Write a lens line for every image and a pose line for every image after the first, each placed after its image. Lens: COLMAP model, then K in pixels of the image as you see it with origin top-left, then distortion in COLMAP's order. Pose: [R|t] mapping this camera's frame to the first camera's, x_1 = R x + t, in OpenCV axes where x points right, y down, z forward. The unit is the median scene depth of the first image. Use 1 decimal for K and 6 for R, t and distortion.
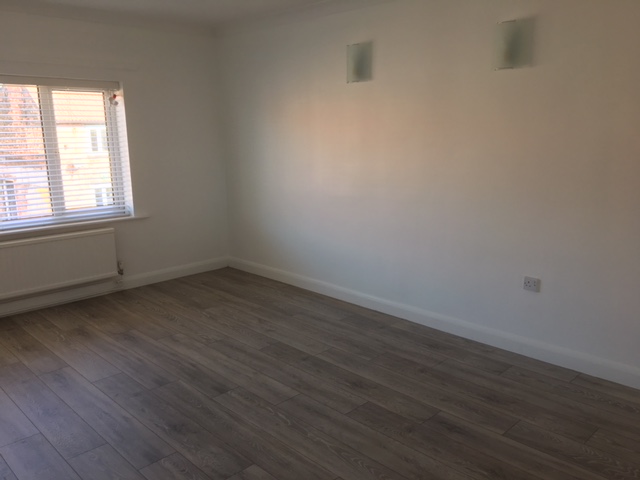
lens RADIAL K [[538.5, 0, 320.0], [0, 538.5, 240.0], [0, 0, 1]] dist [0.106436, -0.154477]
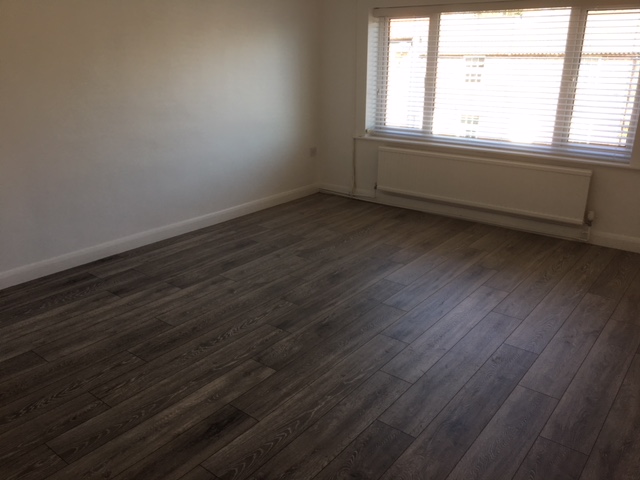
lens RADIAL K [[538.5, 0, 320.0], [0, 538.5, 240.0], [0, 0, 1]] dist [0.106436, -0.154477]
pose [[0.121761, 0.339423, -0.932720, 0.515964], [-0.200584, 0.928738, 0.311789, -0.128670], [0.972080, 0.149125, 0.181167, 0.513404]]
